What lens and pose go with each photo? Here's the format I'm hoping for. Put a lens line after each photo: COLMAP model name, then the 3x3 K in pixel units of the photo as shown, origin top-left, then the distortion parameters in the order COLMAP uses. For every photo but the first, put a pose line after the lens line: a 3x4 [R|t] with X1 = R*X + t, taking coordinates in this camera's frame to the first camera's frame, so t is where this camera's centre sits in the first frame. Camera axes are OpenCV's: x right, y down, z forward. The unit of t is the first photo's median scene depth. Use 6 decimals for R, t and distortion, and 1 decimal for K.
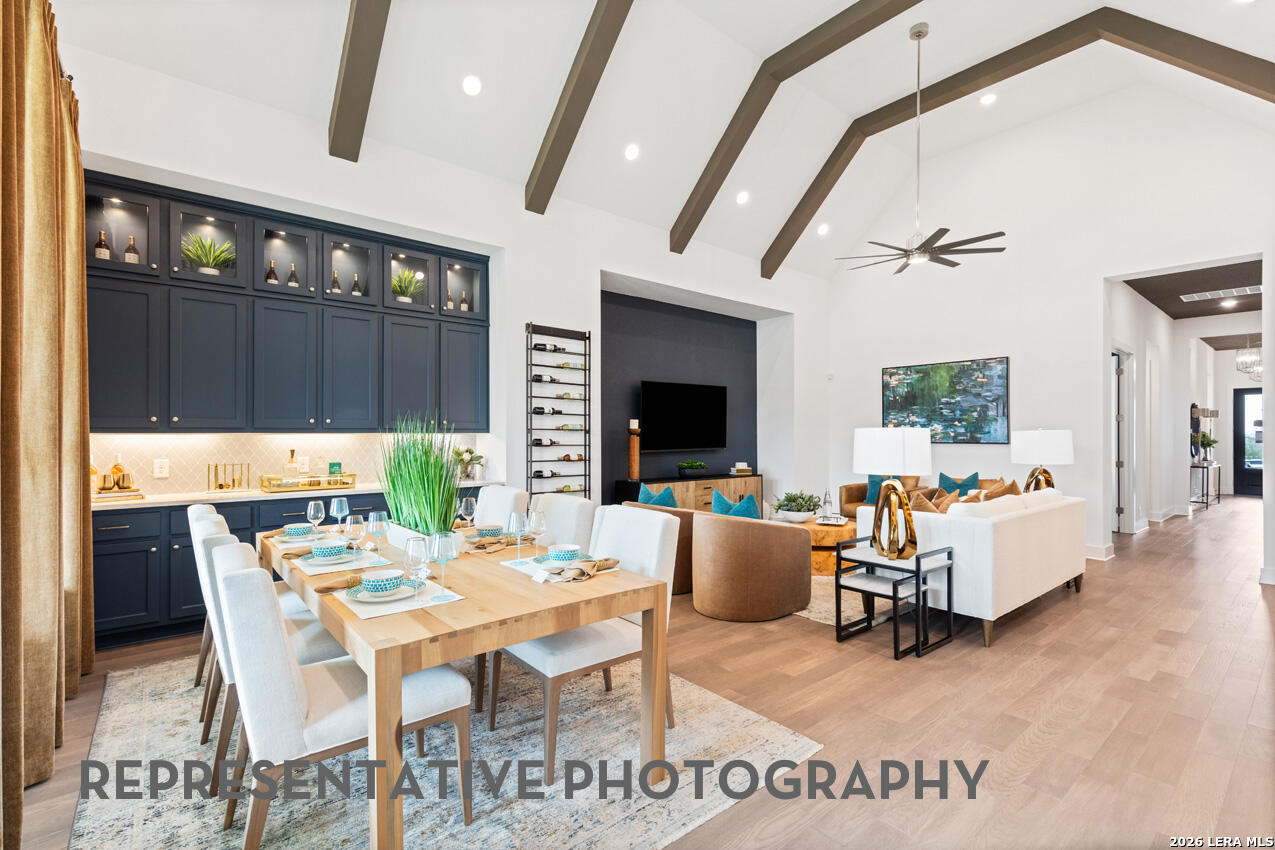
lens RADIAL K [[570.2, 0, 645.4], [0, 570.2, 430.4], [0, 0, 1]] dist [0.007932, -0.001326]
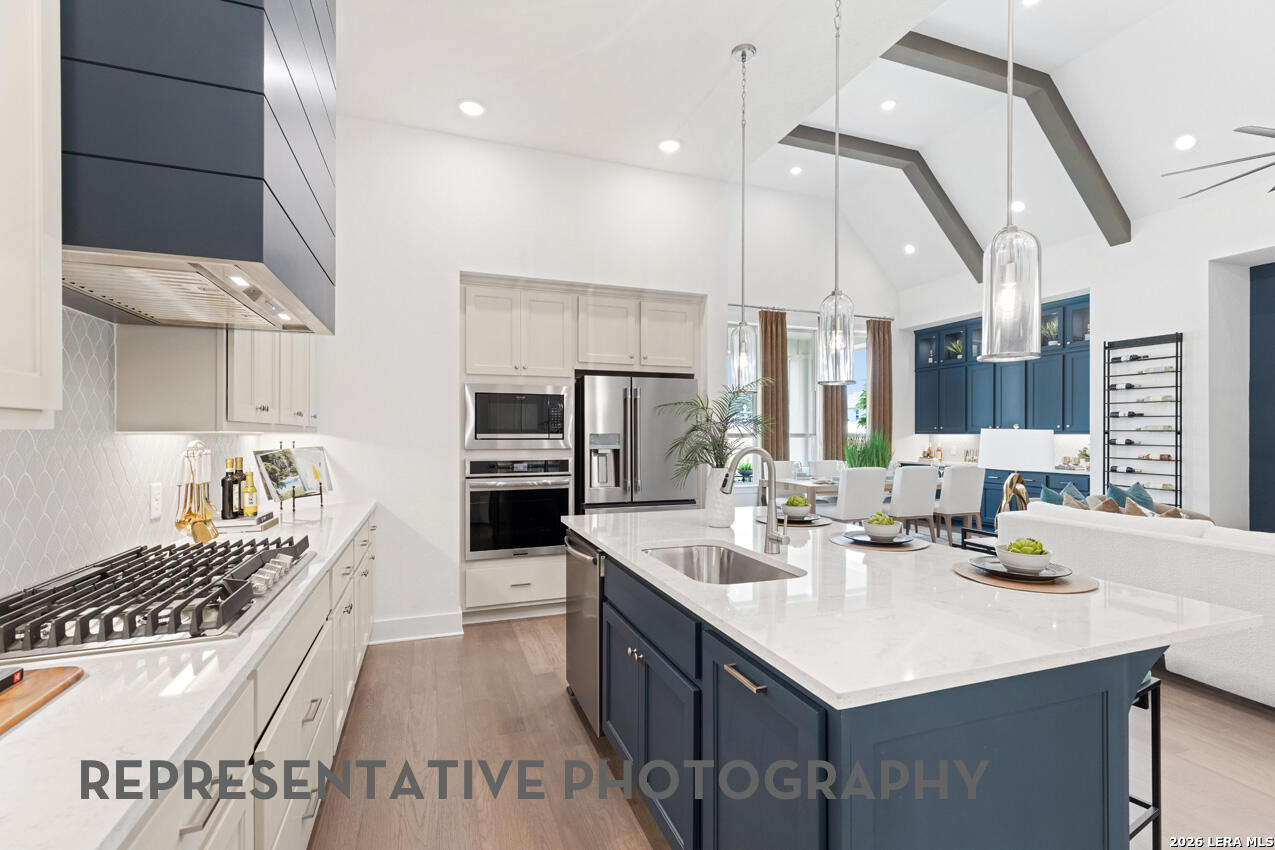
lens RADIAL K [[570.2, 0, 641.2], [0, 570.2, 429.1], [0, 0, 1]] dist [0.007932, -0.001326]
pose [[-0.339640, -0.009262, -0.940510, 1.251717], [0.001878, 0.999943, -0.010525, 0.005466], [0.940554, -0.005341, -0.339603, 0.485308]]
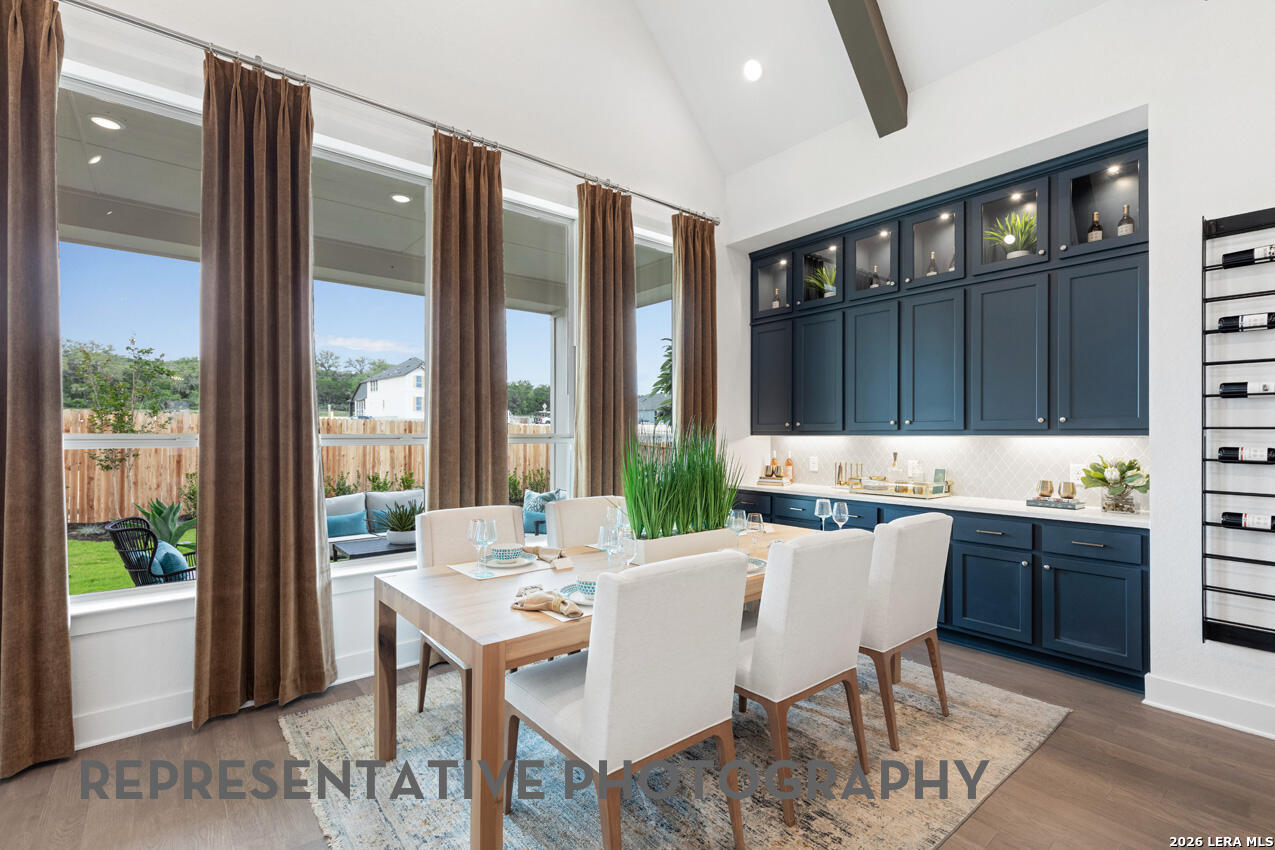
lens RADIAL K [[570.2, 0, 638.4], [0, 570.2, 429.9], [0, 0, 1]] dist [0.007932, -0.001326]
pose [[-0.008584, -0.007441, -0.999935, 0.308666], [0.008170, 0.999938, -0.007511, -0.000941], [0.999930, -0.008234, -0.008523, 0.493562]]
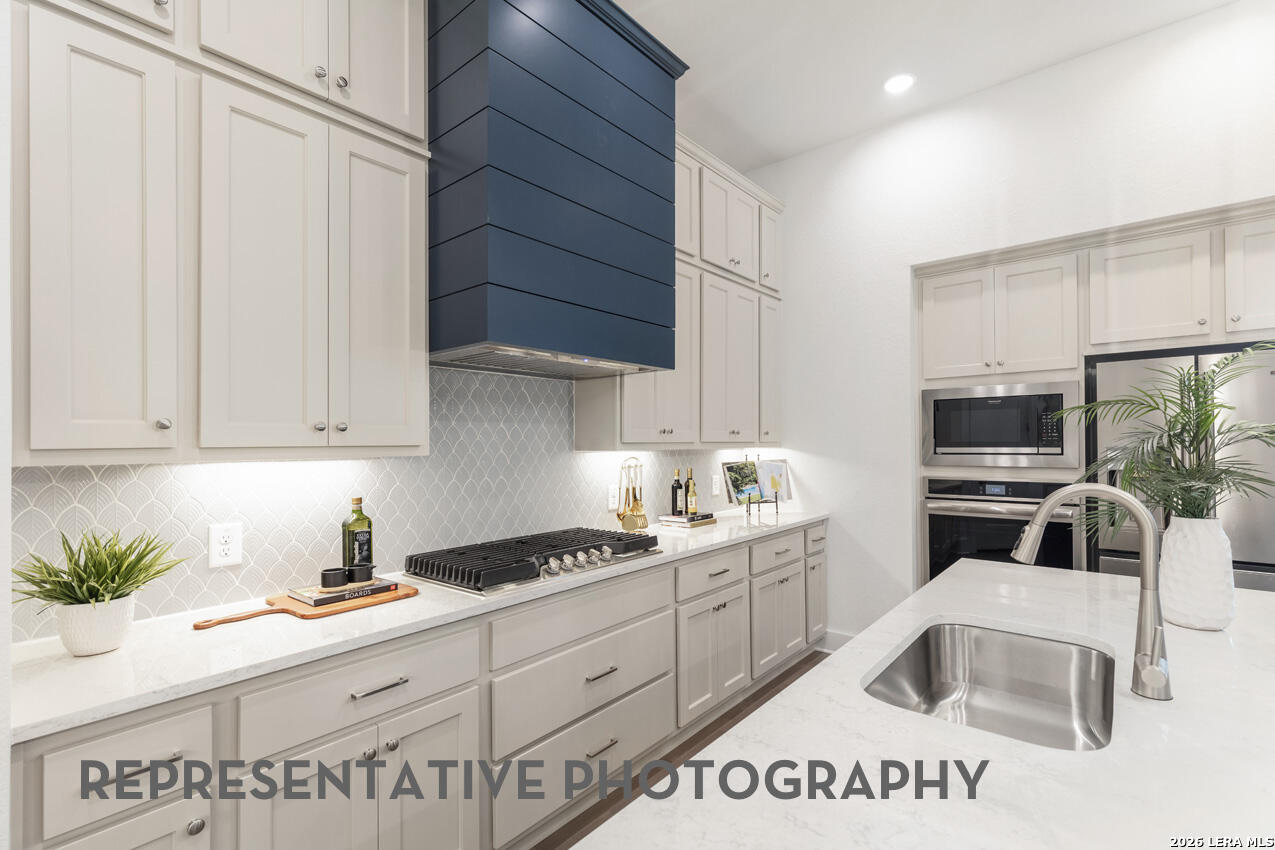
lens RADIAL K [[570.2, 0, 638.2], [0, 570.2, 433.8], [0, 0, 1]] dist [0.007932, -0.001326]
pose [[-0.982414, 0.004846, -0.186651, 1.056316], [0.008326, 0.999806, -0.017863, -0.004102], [0.186528, -0.019103, -0.982264, 0.612125]]
